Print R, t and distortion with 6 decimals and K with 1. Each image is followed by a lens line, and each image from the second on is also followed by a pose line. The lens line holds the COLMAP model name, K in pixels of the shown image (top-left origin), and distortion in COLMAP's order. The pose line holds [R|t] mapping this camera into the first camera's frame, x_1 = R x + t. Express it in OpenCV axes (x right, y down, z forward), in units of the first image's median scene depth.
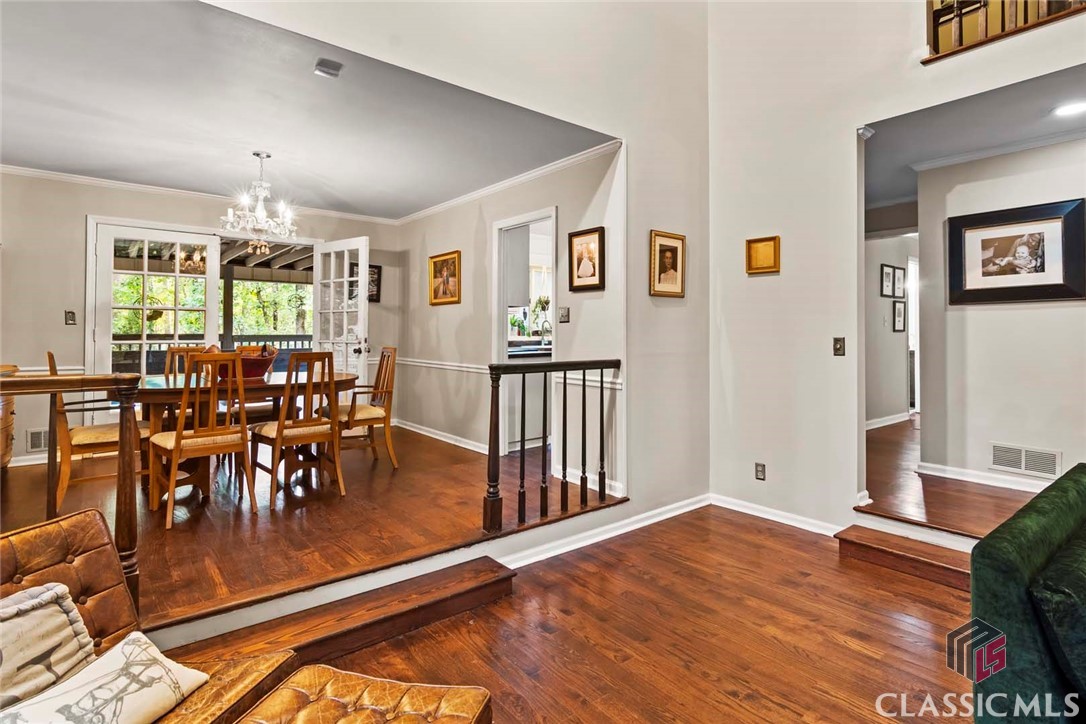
lens RADIAL K [[535.9, 0, 572.0], [0, 535.9, 325.5], [0, 0, 1]] dist [-0.003225, 0.003437]
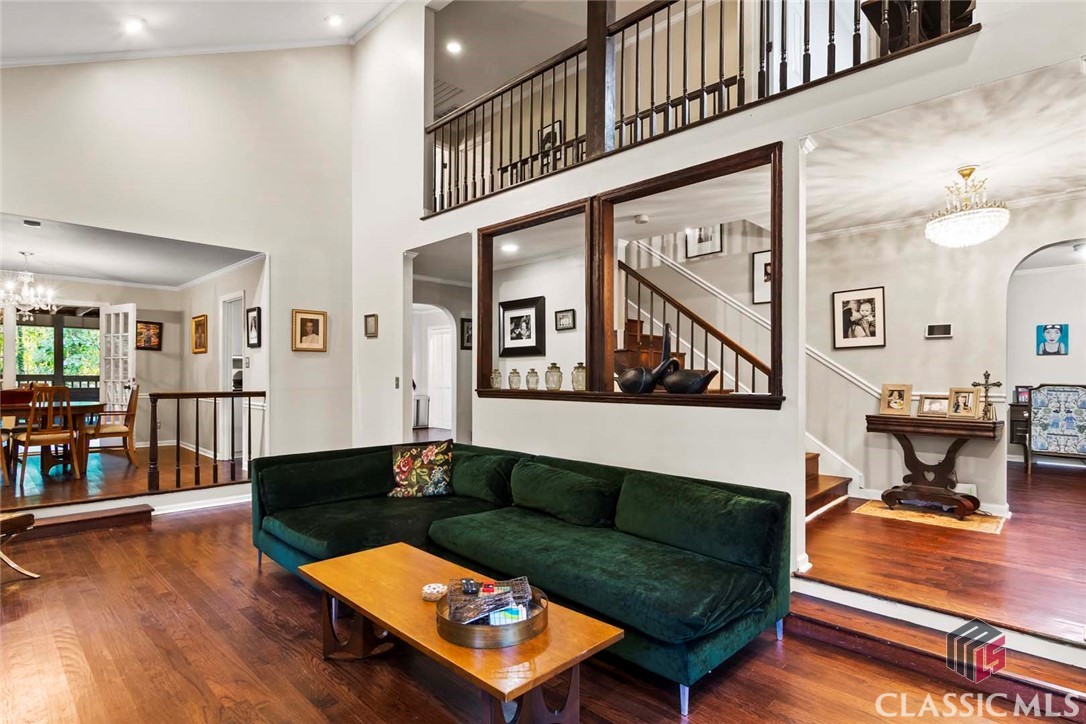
lens RADIAL K [[535.9, 0, 550.2], [0, 535.9, 376.0], [0, 0, 1]] dist [-0.003225, 0.003437]
pose [[0.994321, 0.000774, 0.106416, 0.711576], [-0.002520, 0.999864, 0.016281, -0.009095], [-0.106389, -0.016456, 0.994188, -0.632850]]
